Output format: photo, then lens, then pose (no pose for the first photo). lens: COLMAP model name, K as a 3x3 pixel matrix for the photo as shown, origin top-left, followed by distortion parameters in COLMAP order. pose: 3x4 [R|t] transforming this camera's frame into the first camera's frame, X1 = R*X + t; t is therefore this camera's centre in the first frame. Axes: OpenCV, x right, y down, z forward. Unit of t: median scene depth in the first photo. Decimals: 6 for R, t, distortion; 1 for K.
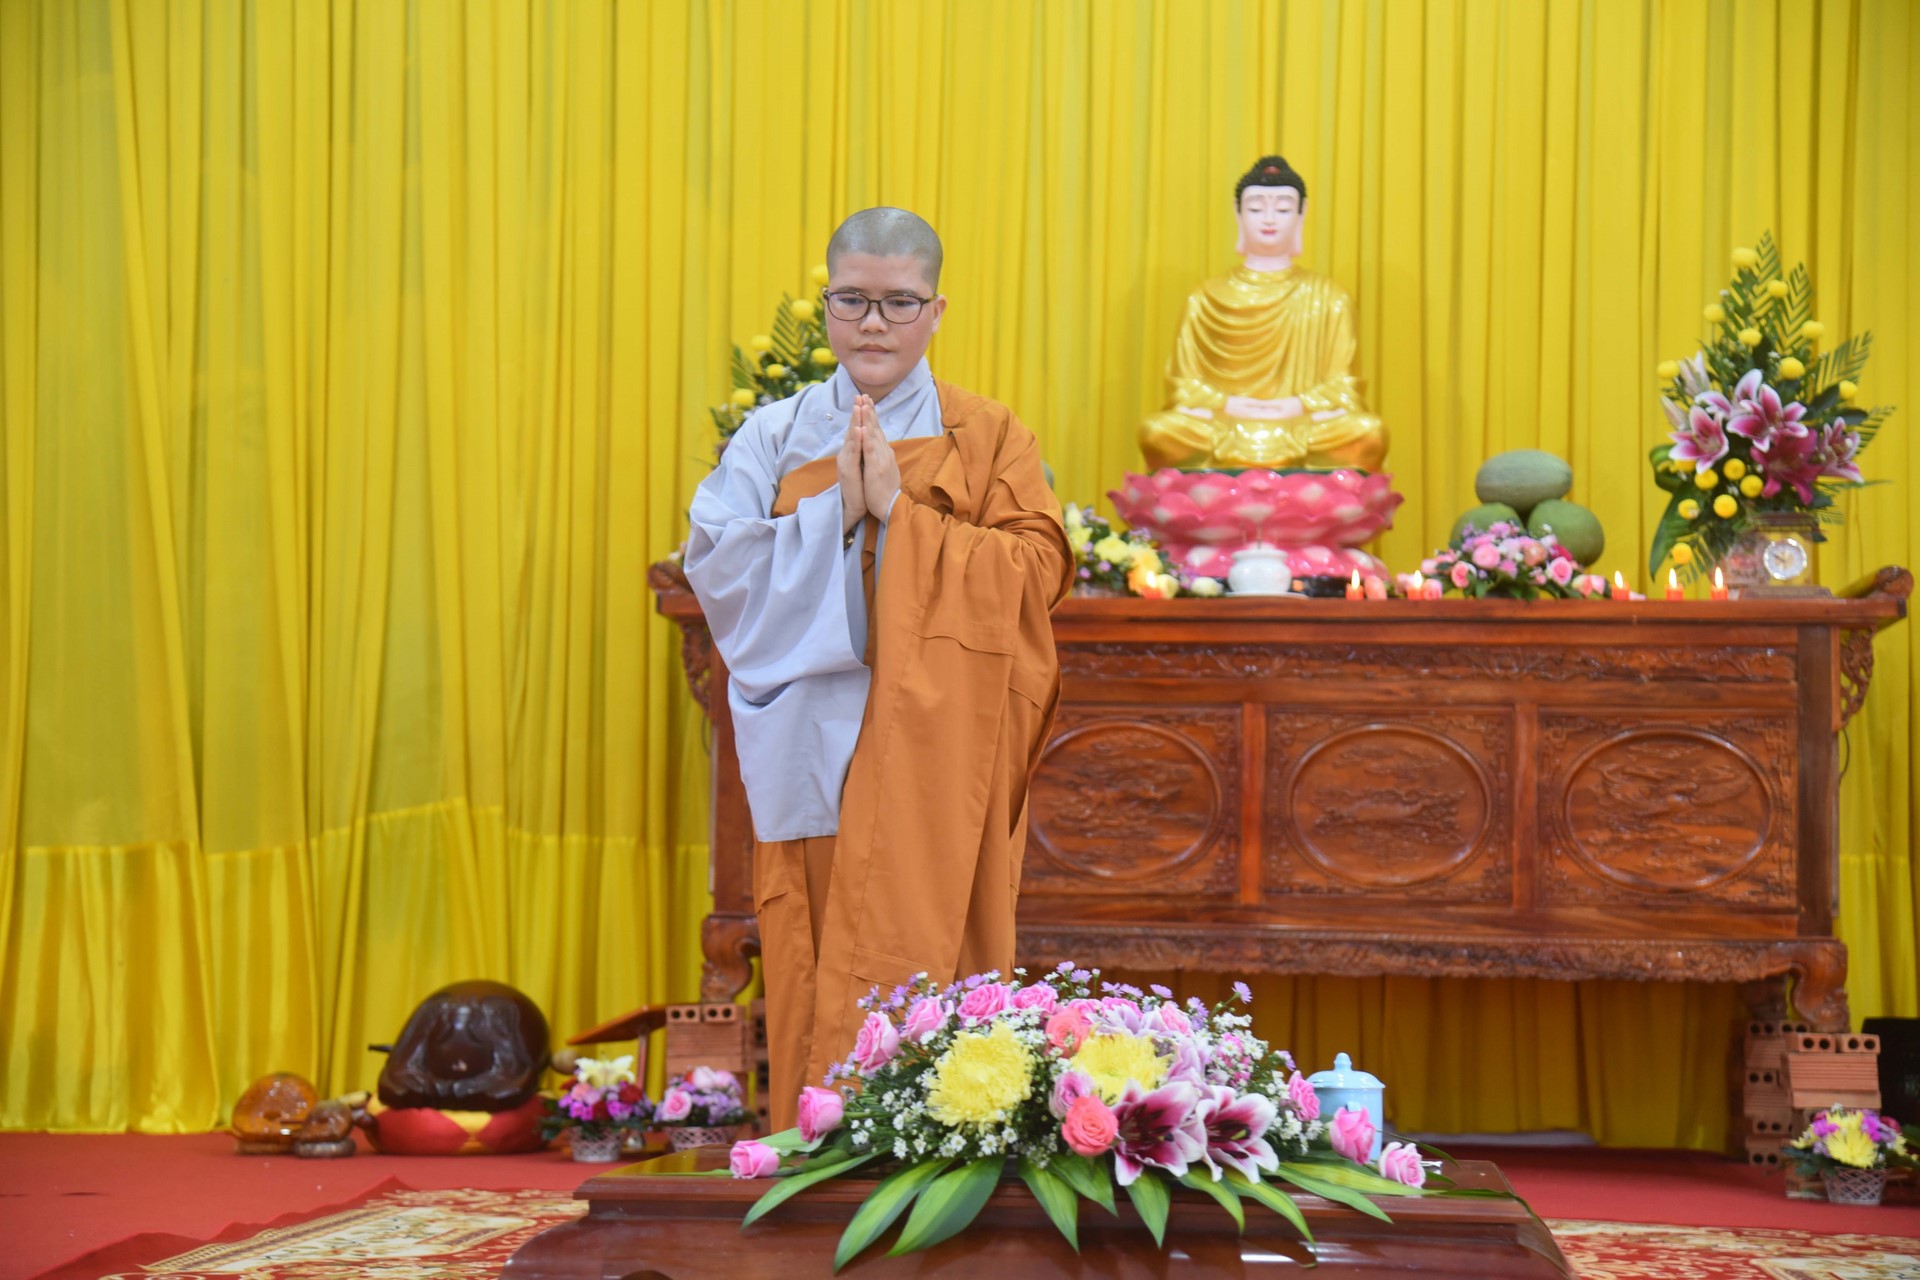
lens RADIAL K [[3322.1, 0, 953.1], [0, 3322.1, 640.8], [0, 0, 1]] dist [0.364152, 0.000000]
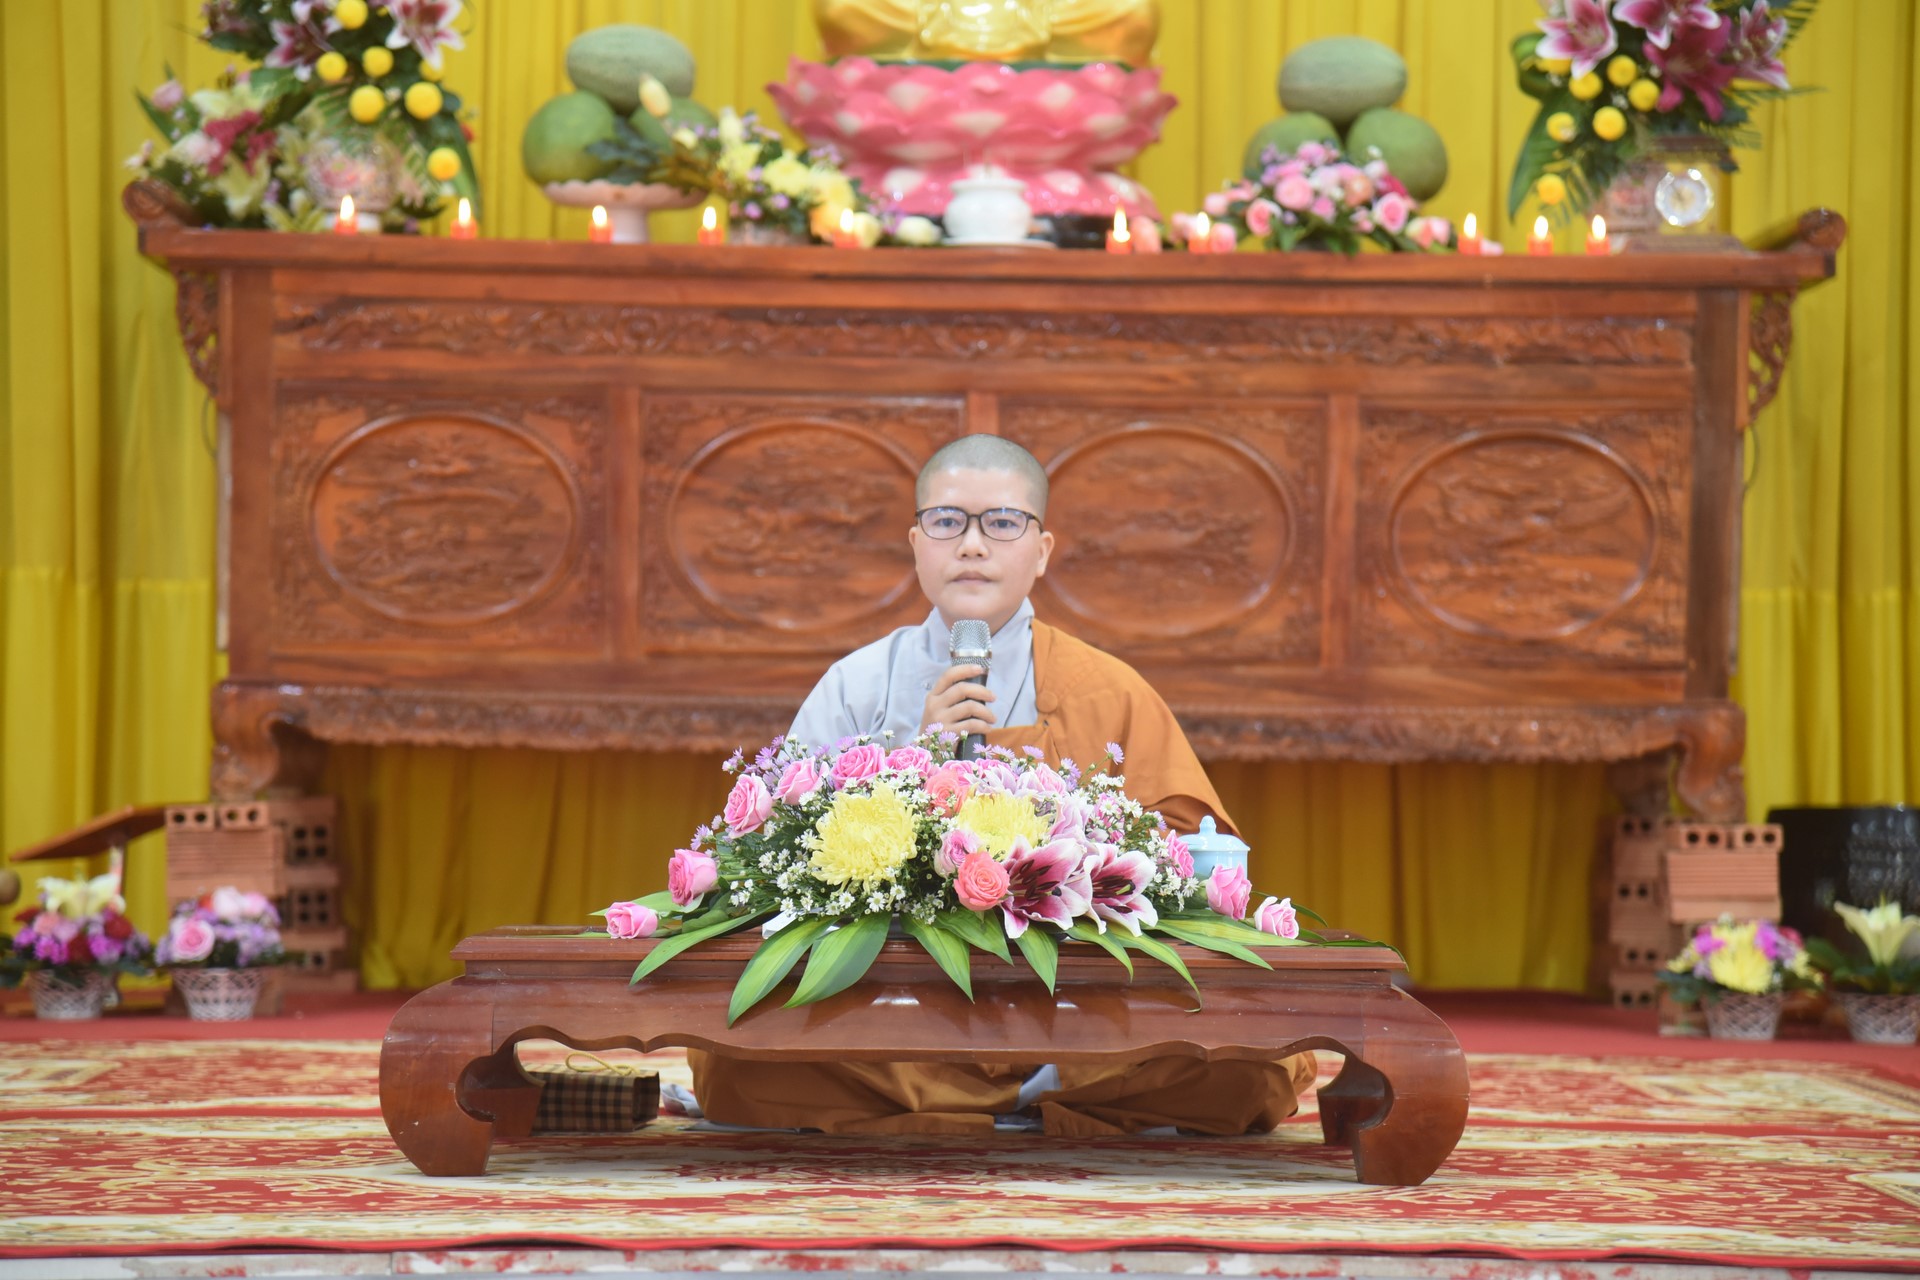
lens RADIAL K [[6685.2, 0, 963.6], [0, 6685.2, 652.3], [0, 0, 1]] dist [1.132969, 0.000000]
pose [[0.991476, -0.000248, 0.130286, -0.106701], [-0.009686, 0.997091, 0.075608, -0.035992], [-0.129926, -0.076225, 0.988589, -0.464809]]
